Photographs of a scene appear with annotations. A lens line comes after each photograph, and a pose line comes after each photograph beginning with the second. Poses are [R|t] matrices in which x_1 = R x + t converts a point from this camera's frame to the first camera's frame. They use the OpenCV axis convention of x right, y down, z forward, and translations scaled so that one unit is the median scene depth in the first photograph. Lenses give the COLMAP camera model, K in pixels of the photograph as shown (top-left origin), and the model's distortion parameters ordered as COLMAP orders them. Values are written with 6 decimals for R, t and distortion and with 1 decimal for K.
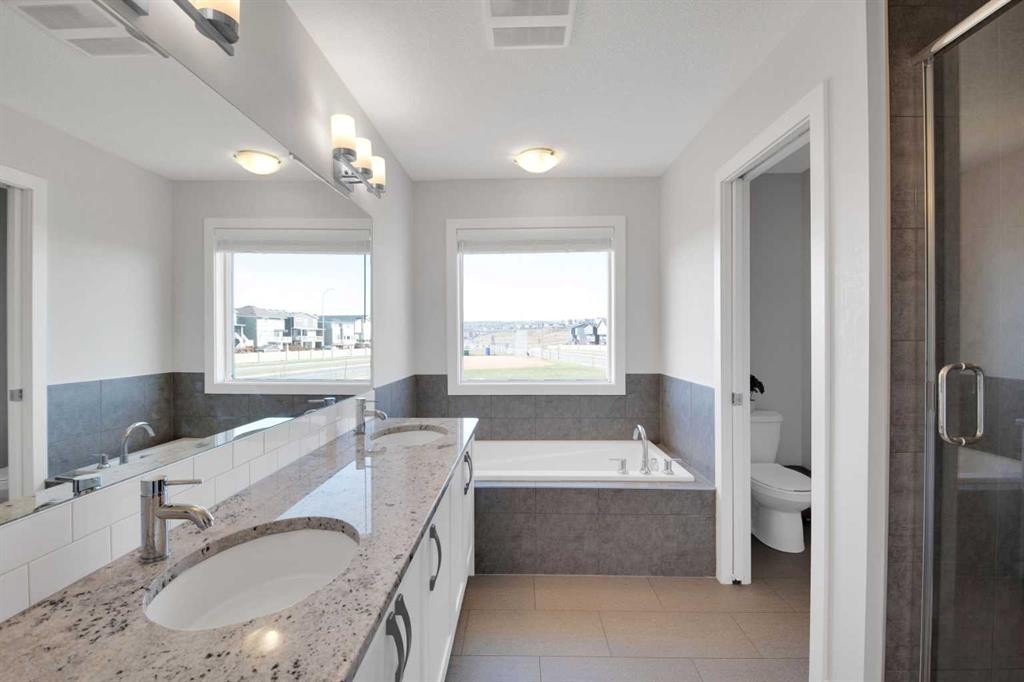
lens RADIAL K [[438.3, 0, 512.8], [0, 438.3, 343.0], [0, 0, 1]] dist [0.011872, -0.016486]
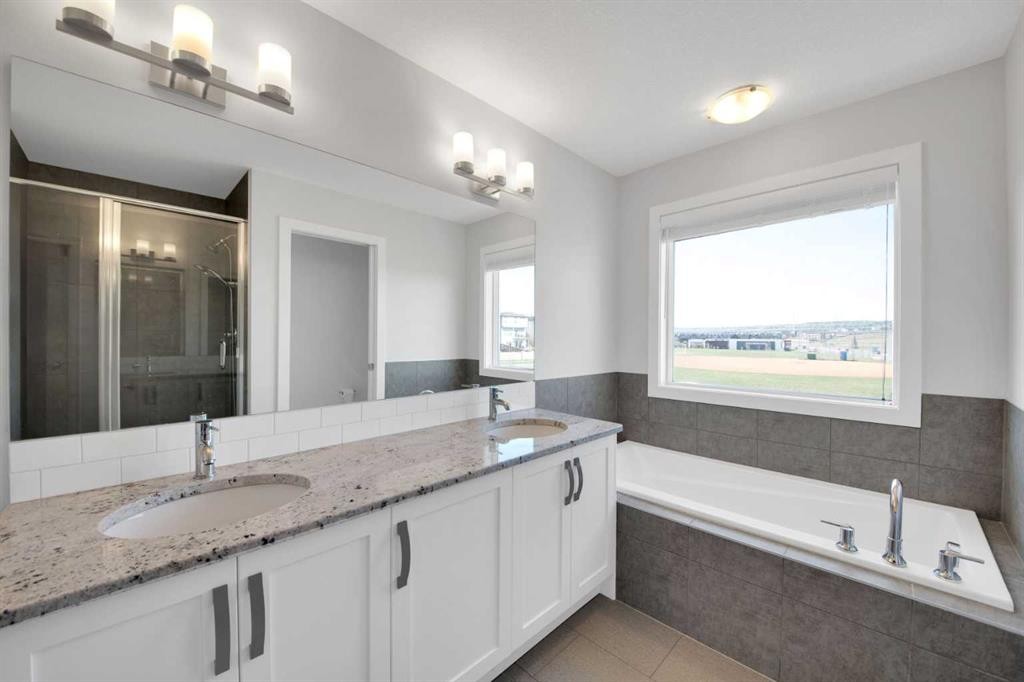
lens RADIAL K [[387.9, 0, 512.0], [0, 387.9, 341.0], [0, 0, 1]] dist [0.009643, -0.015156]
pose [[0.722224, 0.014626, -0.691505, 0.283723], [-0.018303, 0.999830, 0.002032, 0.005899], [0.691417, 0.011188, 0.722369, 0.268484]]
